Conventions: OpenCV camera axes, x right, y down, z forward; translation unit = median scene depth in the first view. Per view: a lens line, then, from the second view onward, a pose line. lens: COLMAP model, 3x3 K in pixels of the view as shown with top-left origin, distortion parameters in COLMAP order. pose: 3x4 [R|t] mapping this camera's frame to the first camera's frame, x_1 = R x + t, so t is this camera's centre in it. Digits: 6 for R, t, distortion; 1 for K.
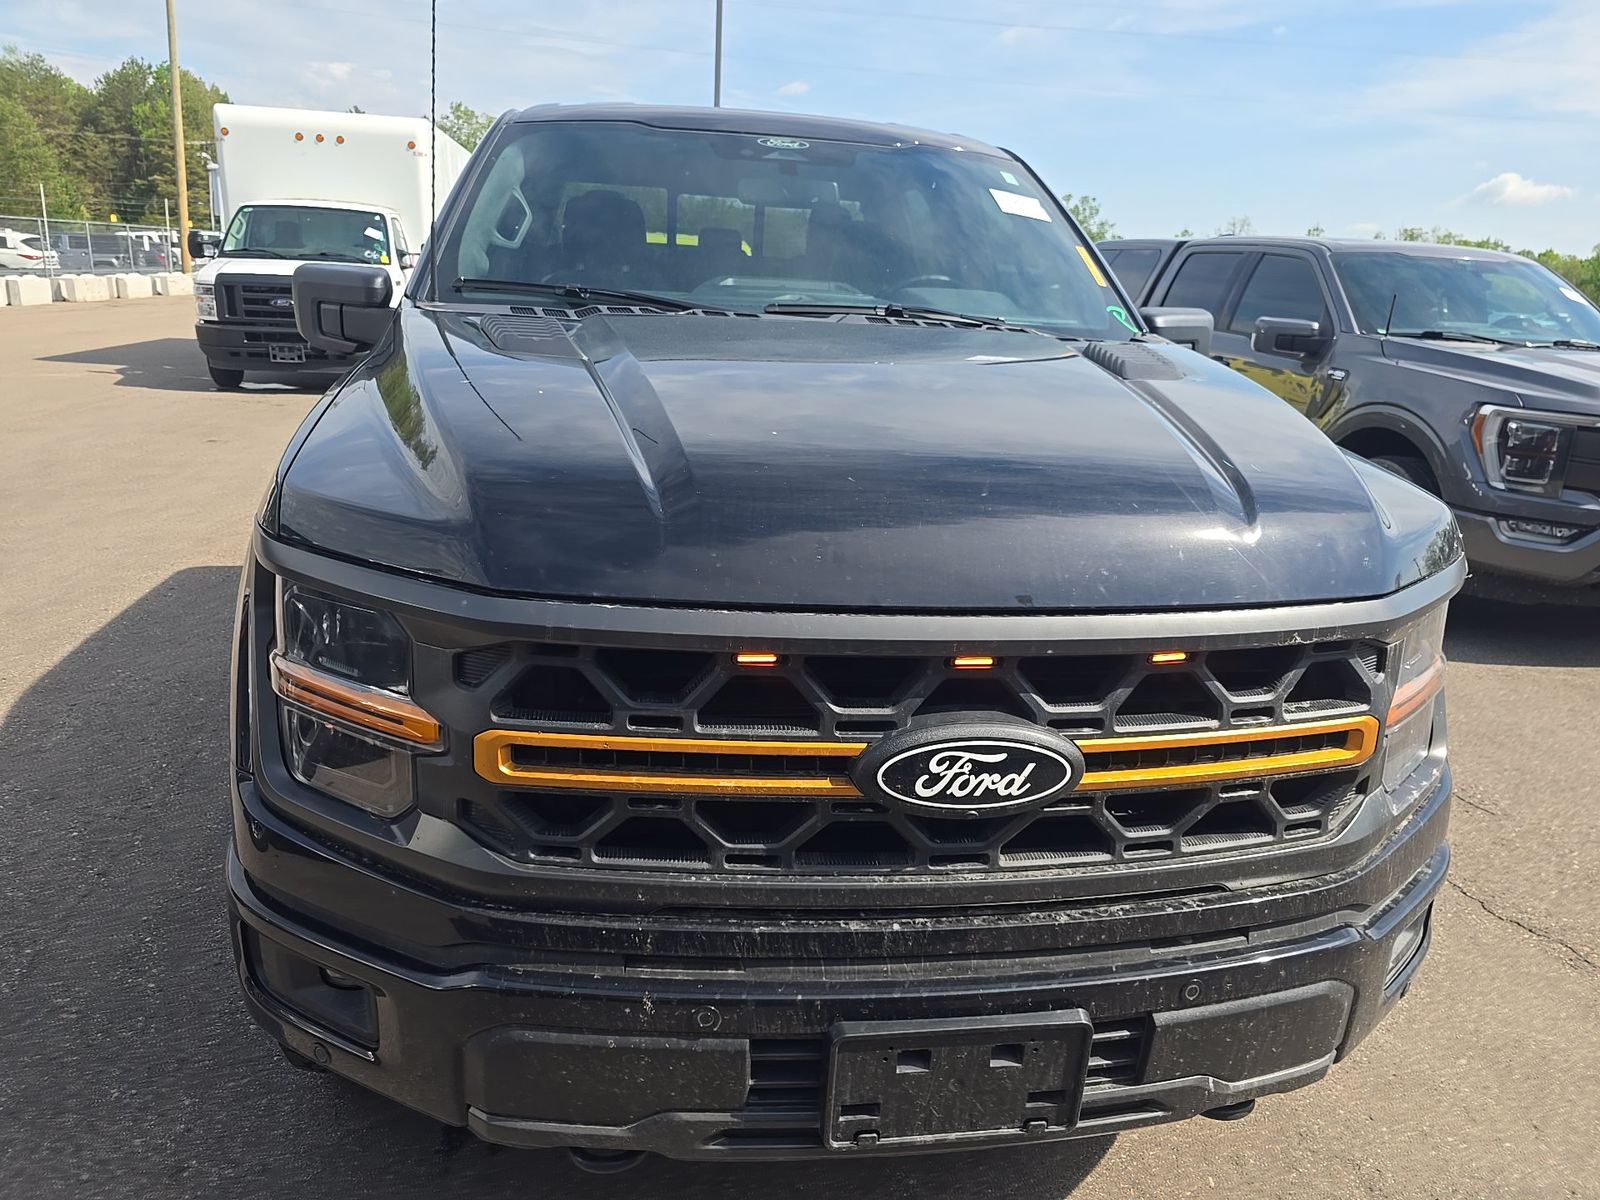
lens RADIAL K [[1101.2, 0, 800.0], [0, 1101.2, 595.3], [0, 0, 1]] dist [0.037747, -0.025498]
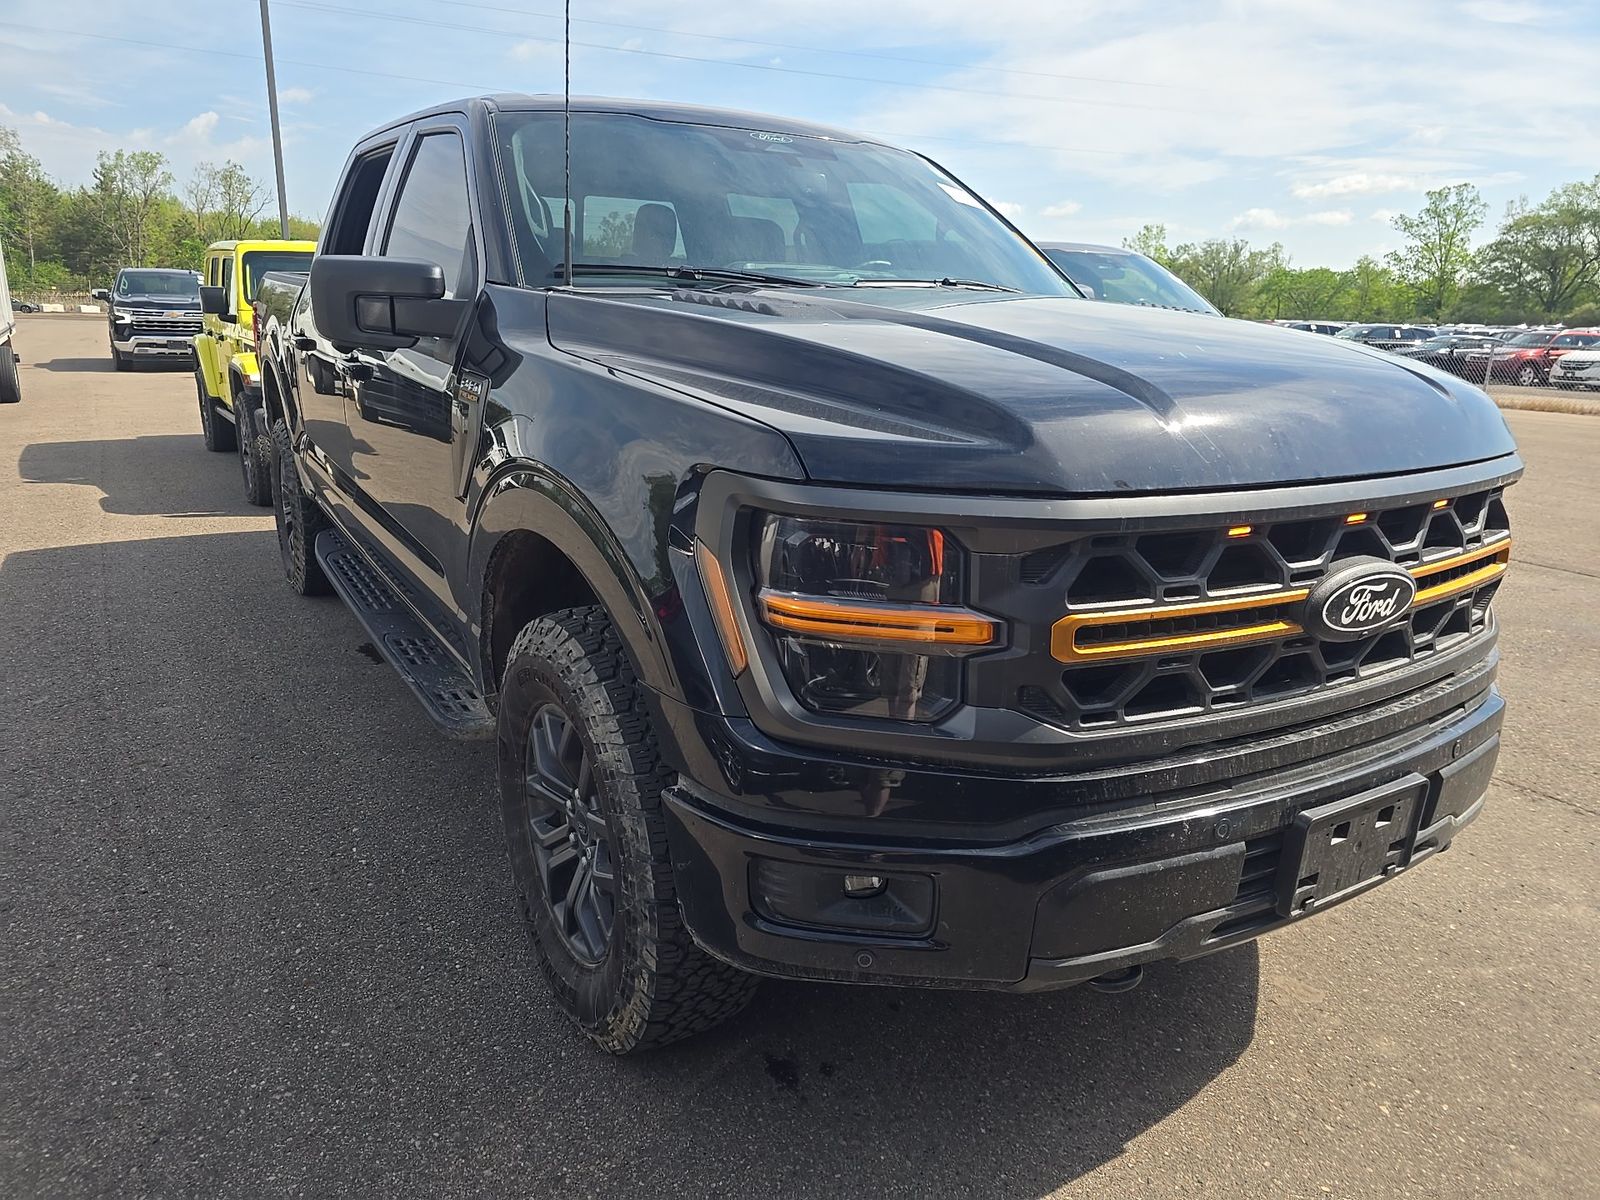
lens RADIAL K [[1101.2, 0, 800.0], [0, 1101.2, 595.3], [0, 0, 1]] dist [0.037747, -0.025498]
pose [[0.920770, -0.129697, 0.367916, -0.929347], [0.134159, 0.990867, 0.013543, 0.043428], [-0.366312, 0.036889, 0.929760, 0.014653]]
